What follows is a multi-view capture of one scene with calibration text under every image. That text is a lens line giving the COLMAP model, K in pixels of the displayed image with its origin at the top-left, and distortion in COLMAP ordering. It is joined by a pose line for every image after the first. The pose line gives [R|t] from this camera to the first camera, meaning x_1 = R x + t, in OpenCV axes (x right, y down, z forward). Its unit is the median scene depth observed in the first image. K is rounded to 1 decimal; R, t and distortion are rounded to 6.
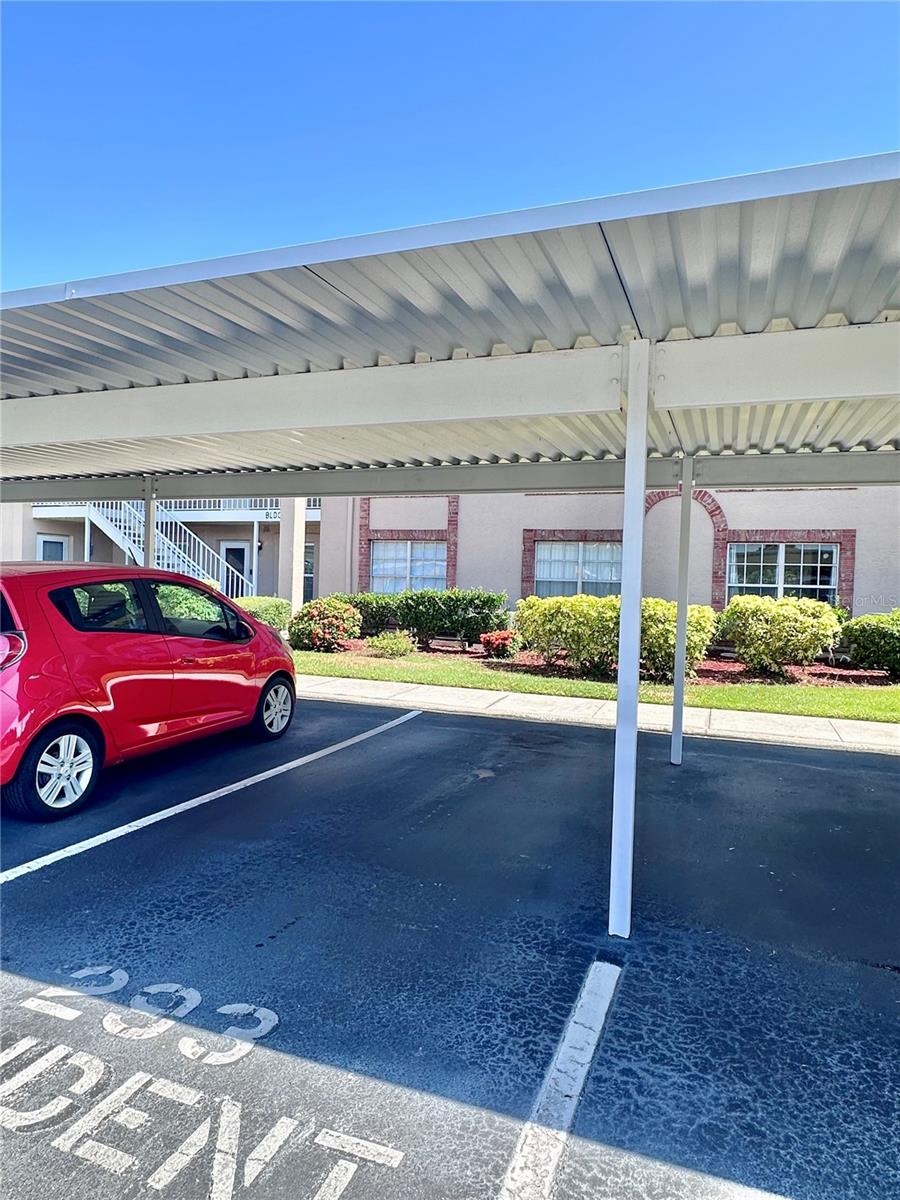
lens RADIAL K [[748.0, 0, 450.0], [0, 748.0, 600.0], [0, 0, 1]] dist [0.000158, 0.000073]
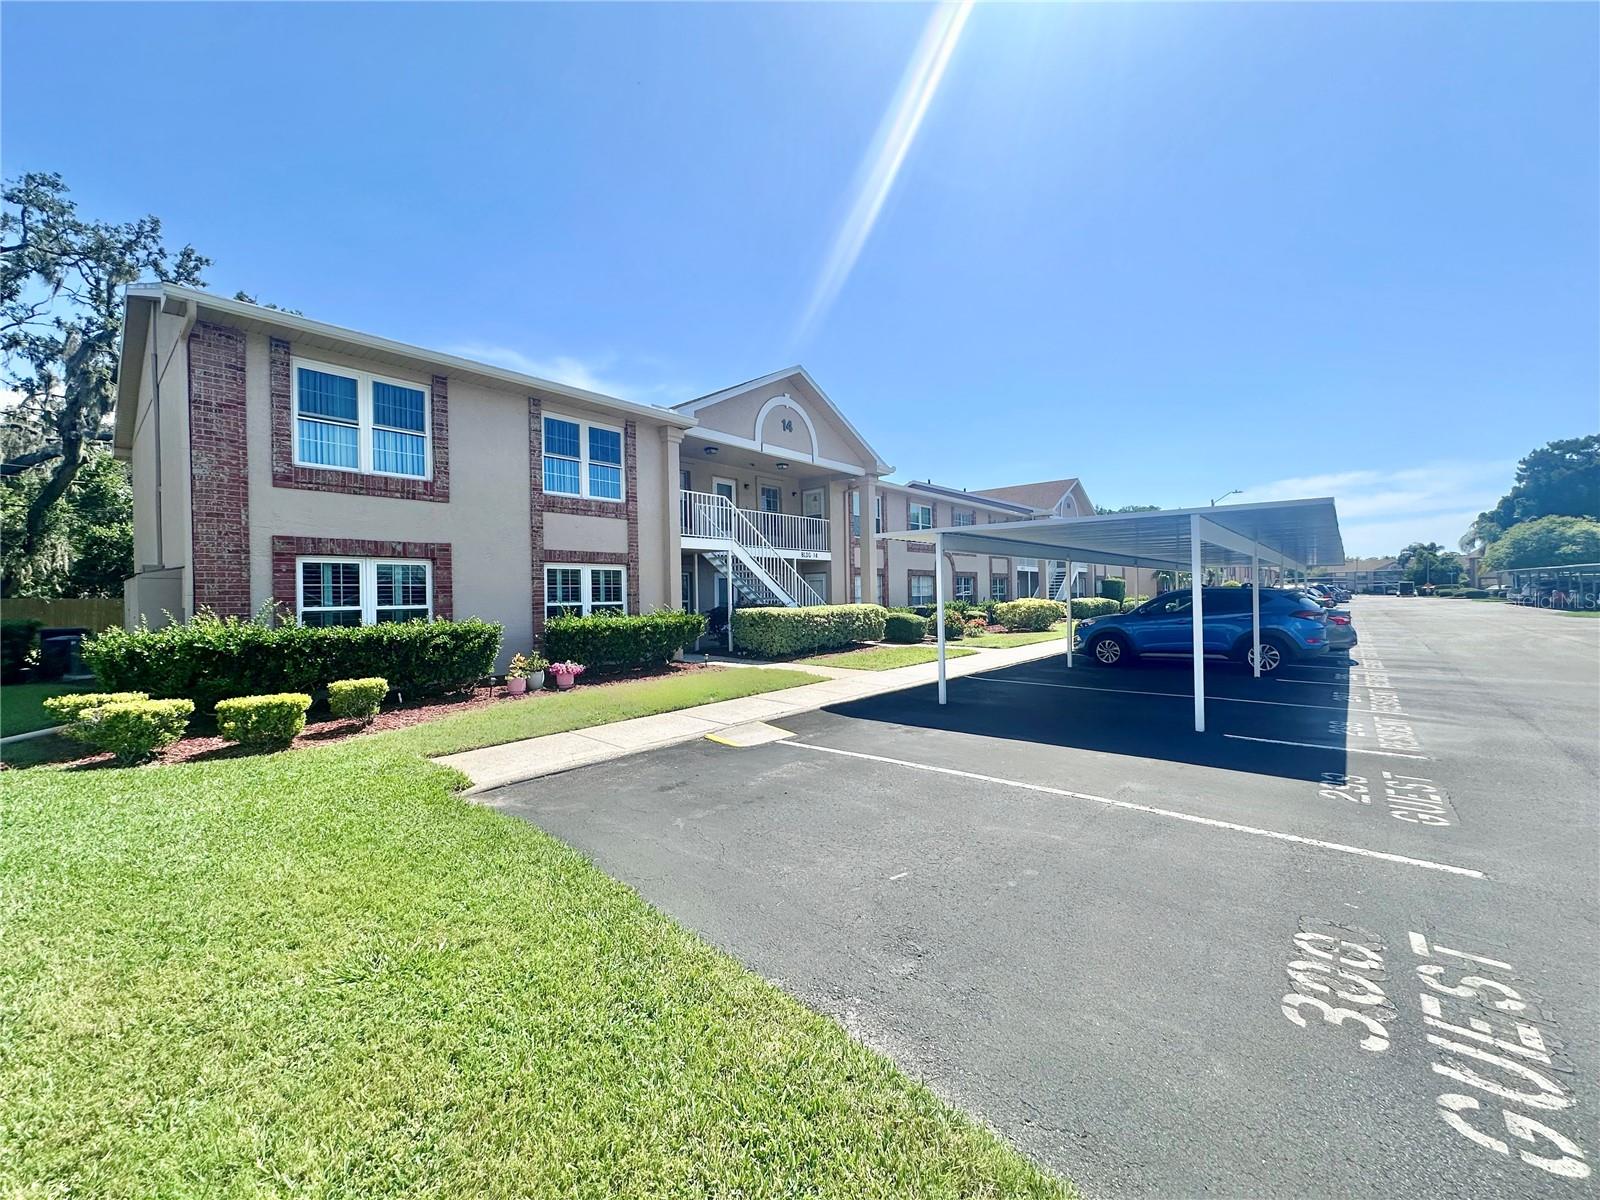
lens RADIAL K [[641.6, 0, 800.0], [0, 641.6, 600.0], [0, 0, 1]] dist [0.000249, -0.000018]
pose [[0.377456, -0.047410, 0.924813, -1.801346], [0.047717, 0.998358, 0.031705, -0.158752], [-0.924797, 0.032162, 0.379099, 1.566747]]
